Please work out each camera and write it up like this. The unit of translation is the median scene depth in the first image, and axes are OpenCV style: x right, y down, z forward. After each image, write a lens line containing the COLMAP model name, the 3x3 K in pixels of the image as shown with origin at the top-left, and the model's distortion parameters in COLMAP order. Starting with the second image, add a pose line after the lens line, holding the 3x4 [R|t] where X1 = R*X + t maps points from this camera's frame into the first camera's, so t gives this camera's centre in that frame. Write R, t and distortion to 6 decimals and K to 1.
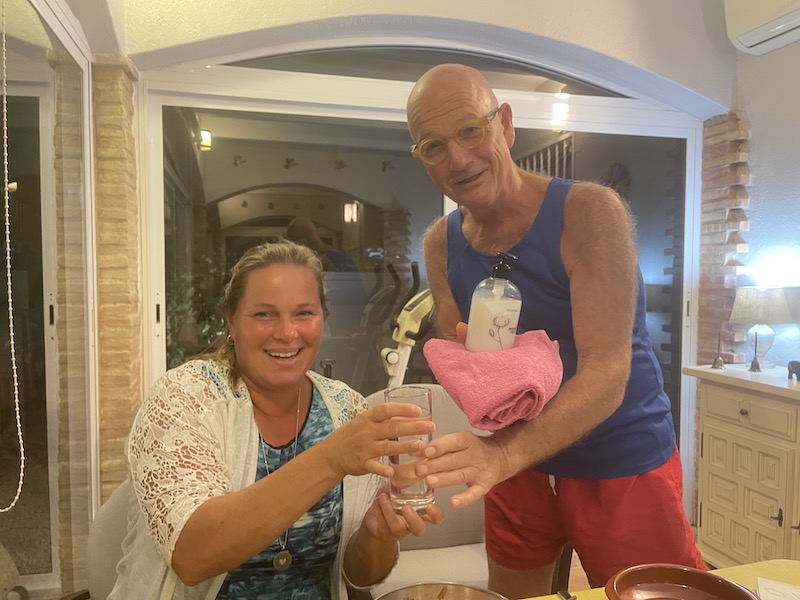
lens RADIAL K [[618.3, 0, 398.9], [0, 618.3, 305.9], [0, 0, 1]] dist [0.027529, -0.014048]
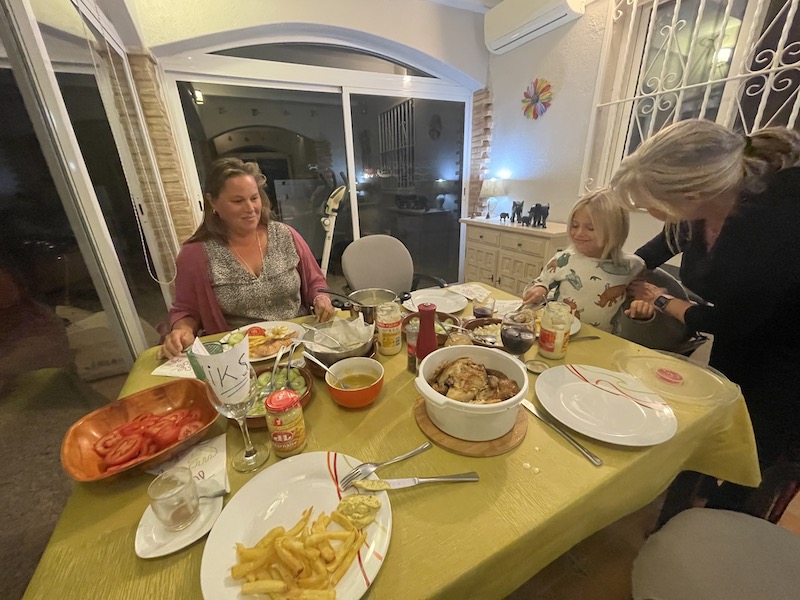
lens RADIAL K [[325.0, 0, 394.6], [0, 325.0, 298.2], [0, 0, 1]] dist [-0.001057, 0.001170]
pose [[0.981572, -0.097395, 0.164411, 0.007648], [0.044054, 0.952527, 0.301250, 0.007155], [-0.185946, -0.288456, 0.939264, -0.133925]]
